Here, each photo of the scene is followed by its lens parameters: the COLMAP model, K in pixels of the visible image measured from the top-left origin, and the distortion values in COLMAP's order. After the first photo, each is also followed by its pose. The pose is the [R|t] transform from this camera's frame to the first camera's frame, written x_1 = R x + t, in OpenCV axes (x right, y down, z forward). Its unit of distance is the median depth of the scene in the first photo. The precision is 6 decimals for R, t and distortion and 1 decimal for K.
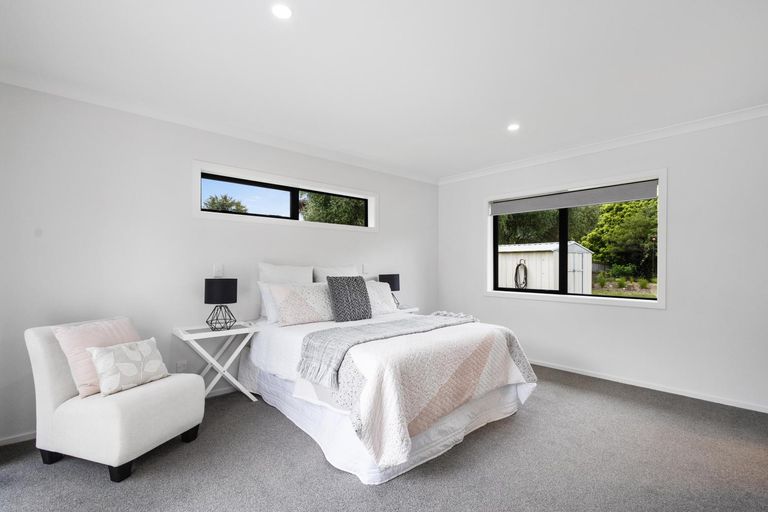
lens RADIAL K [[356.2, 0, 384.0], [0, 356.2, 256.0], [0, 0, 1]] dist [0.001426, 0.000116]
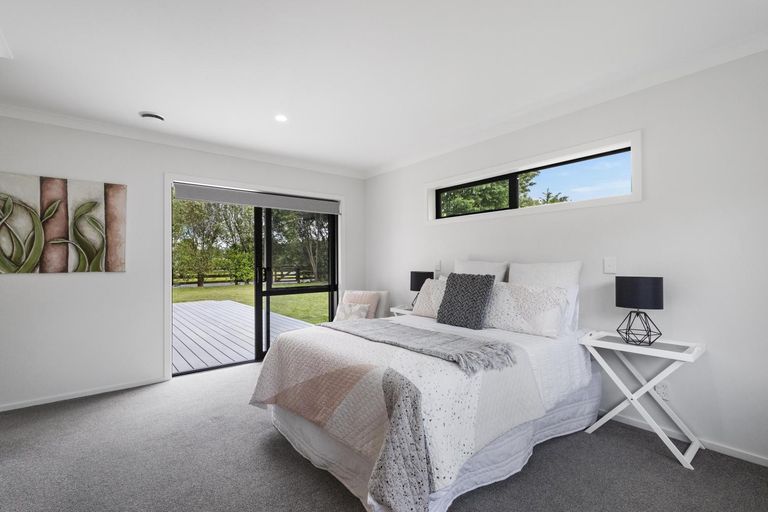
lens RADIAL K [[356.2, 0, 384.0], [0, 356.2, 256.0], [0, 0, 1]] dist [0.001426, 0.000116]
pose [[-0.049368, -0.018265, -0.998614, 0.770393], [0.022352, 0.999562, -0.019388, 0.026003], [0.998531, -0.023278, -0.048938, 0.871956]]
